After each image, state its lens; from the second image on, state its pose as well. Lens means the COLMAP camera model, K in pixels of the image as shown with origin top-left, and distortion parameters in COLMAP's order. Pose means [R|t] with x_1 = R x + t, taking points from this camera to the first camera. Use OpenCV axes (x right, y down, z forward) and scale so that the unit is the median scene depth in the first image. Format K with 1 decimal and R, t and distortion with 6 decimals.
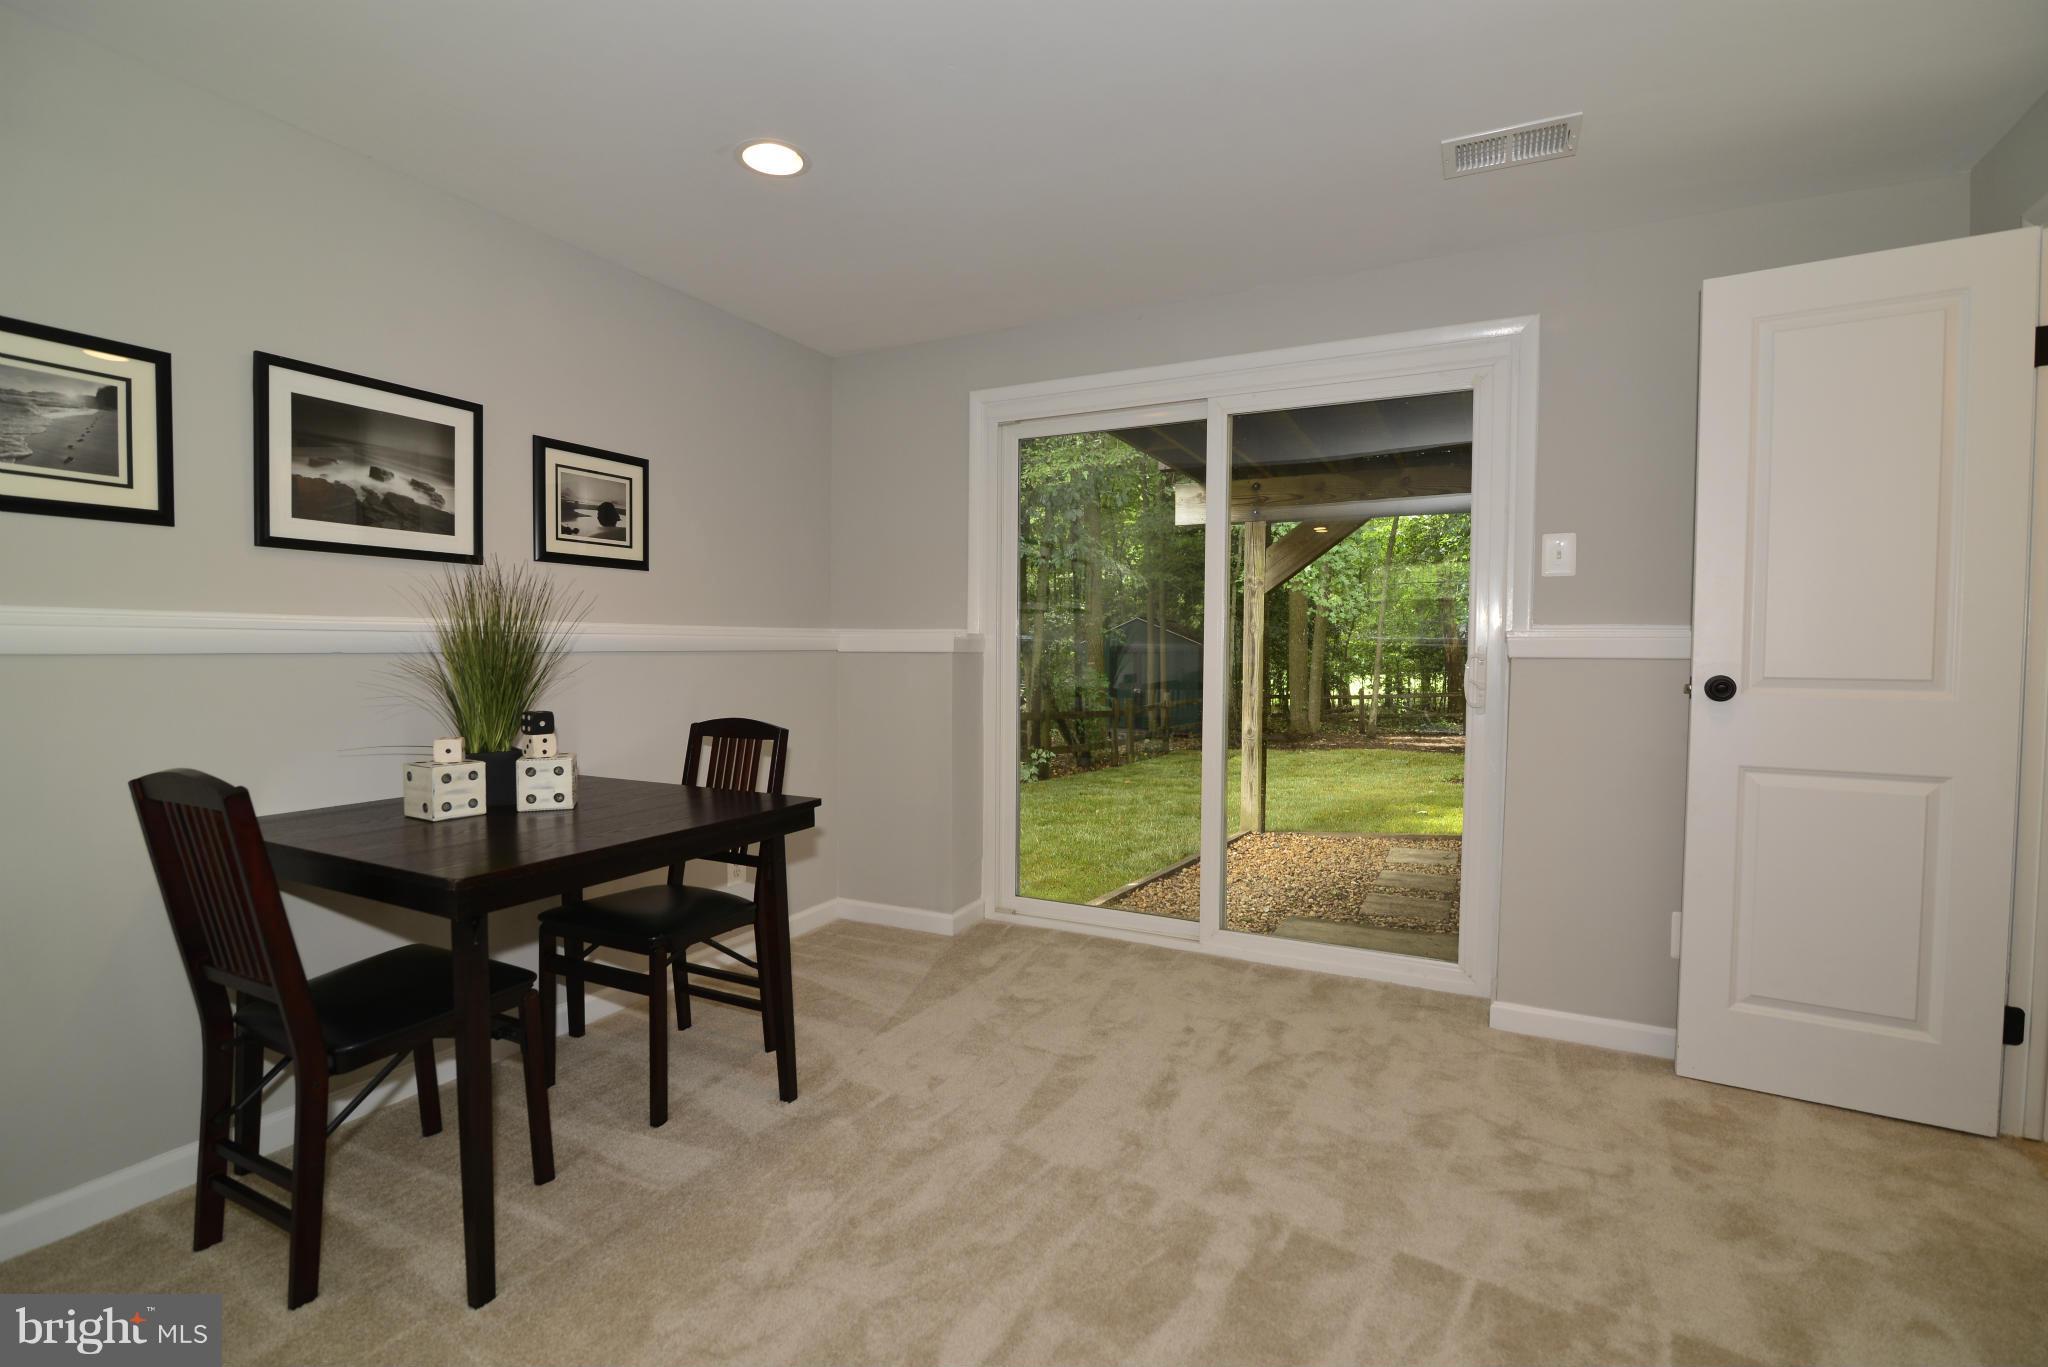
lens RADIAL K [[955.3, 0, 1026.4], [0, 955.3, 690.6], [0, 0, 1]] dist [-0.018315, 0.000303]
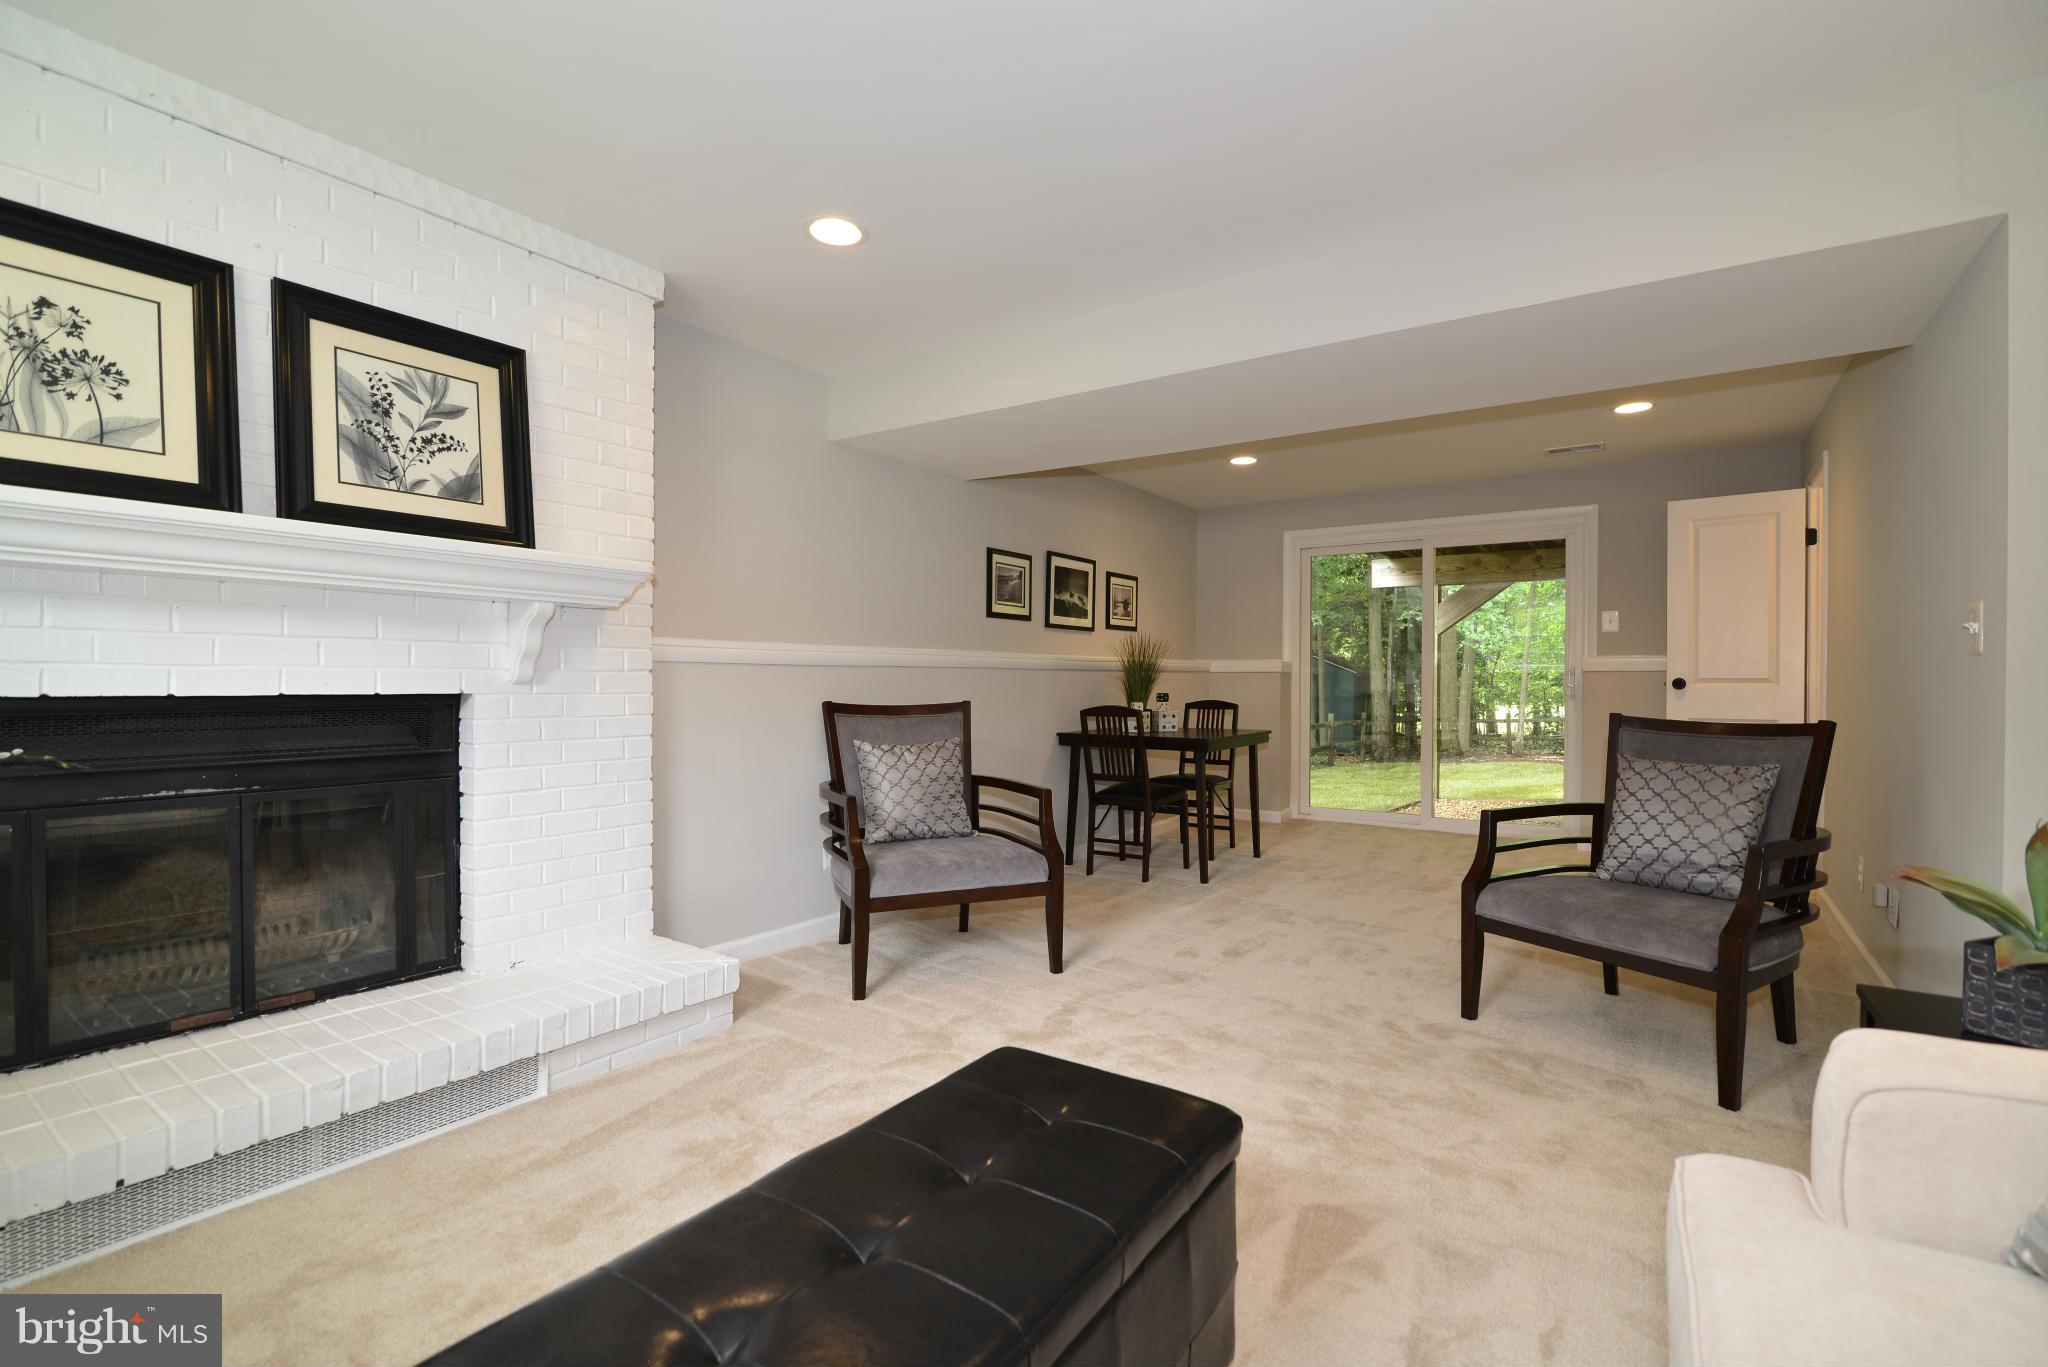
lens RADIAL K [[955.3, 0, 1026.4], [0, 955.3, 690.6], [0, 0, 1]] dist [-0.018315, 0.000303]
pose [[0.991536, -0.001917, -0.129816, -0.360403], [-0.002423, 0.999444, -0.033266, 0.066129], [0.129808, 0.033299, 0.990980, -1.013135]]
